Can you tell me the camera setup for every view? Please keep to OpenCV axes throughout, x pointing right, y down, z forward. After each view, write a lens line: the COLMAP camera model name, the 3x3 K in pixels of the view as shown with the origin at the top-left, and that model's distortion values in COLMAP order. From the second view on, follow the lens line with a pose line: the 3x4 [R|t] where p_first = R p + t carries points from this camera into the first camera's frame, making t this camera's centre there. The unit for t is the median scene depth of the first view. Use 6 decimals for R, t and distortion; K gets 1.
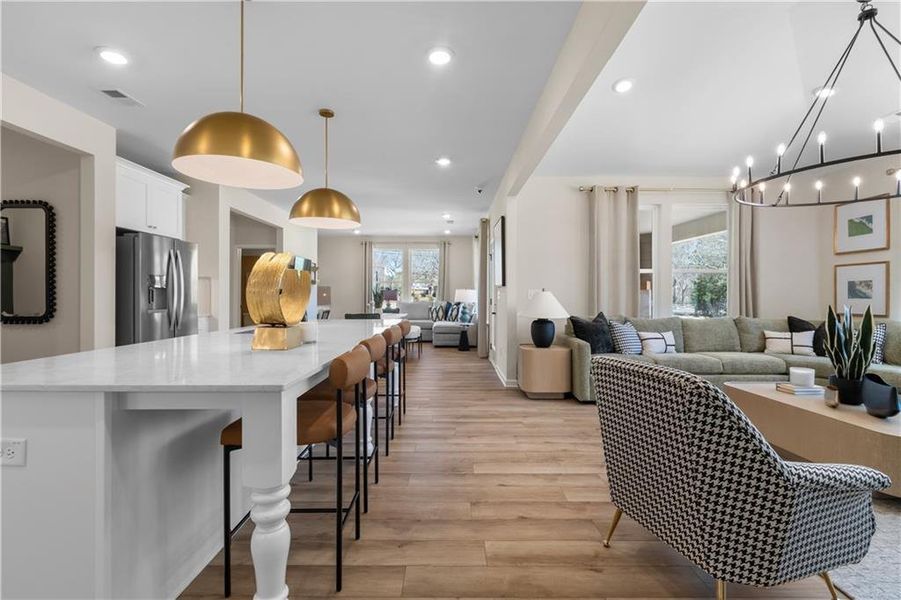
lens RADIAL K [[398.9, 0, 450.9], [0, 398.9, 299.8], [0, 0, 1]] dist [0.001619, -0.000243]
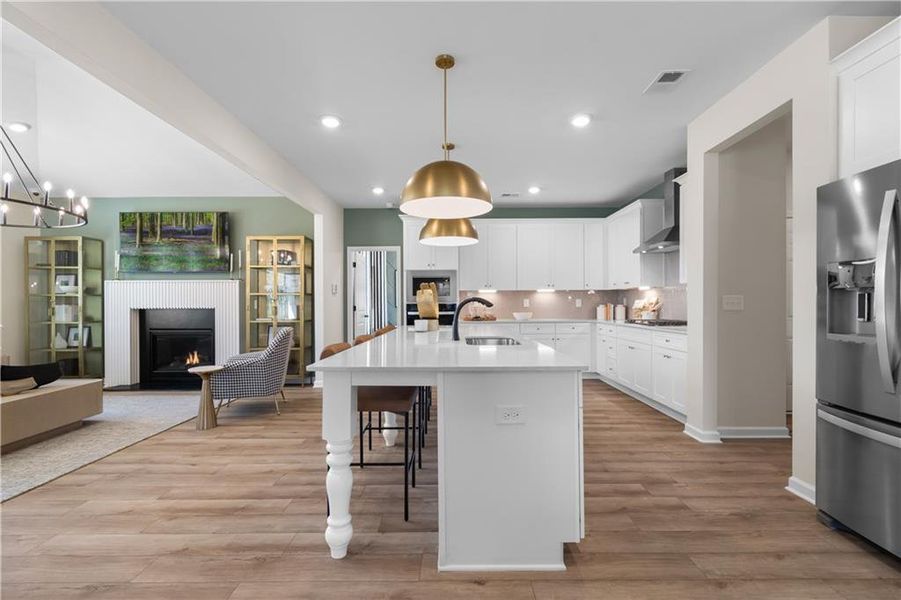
lens RADIAL K [[403.0, 0, 447.7], [0, 403.0, 302.9], [0, 0, 1]] dist [0.002128, -0.000329]
pose [[-0.999959, 0.000005, 0.009043, -0.218685], [0.000104, 0.999939, 0.011019, -0.013936], [-0.009042, 0.011020, -0.999898, 1.206539]]
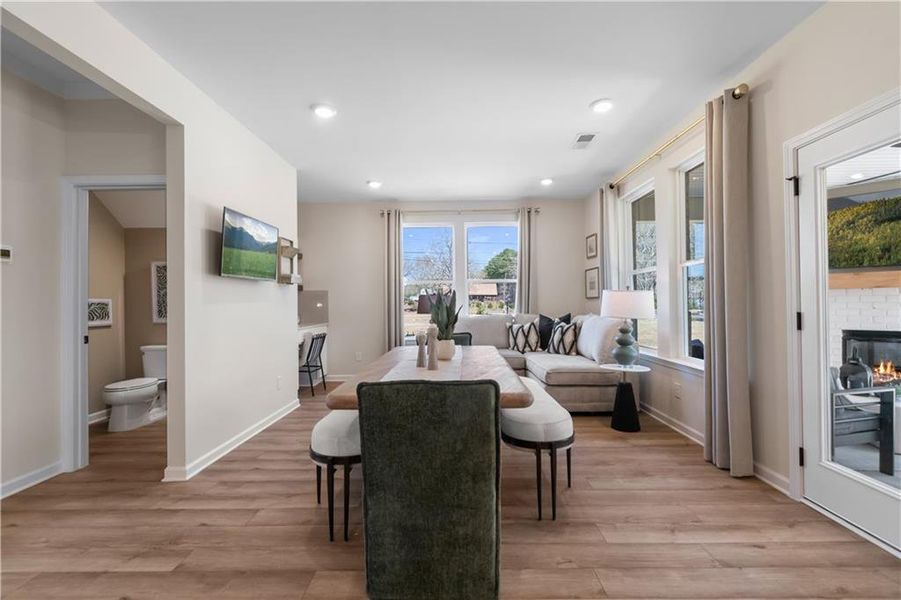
lens RADIAL K [[398.9, 0, 452.6], [0, 398.9, 302.4], [0, 0, 1]] dist [0.001619, -0.000243]
pose [[0.999840, -0.013299, -0.011954, -0.252322], [0.013132, 0.999816, -0.013956, -0.012931], [0.012138, 0.013796, 0.999831, 0.934430]]
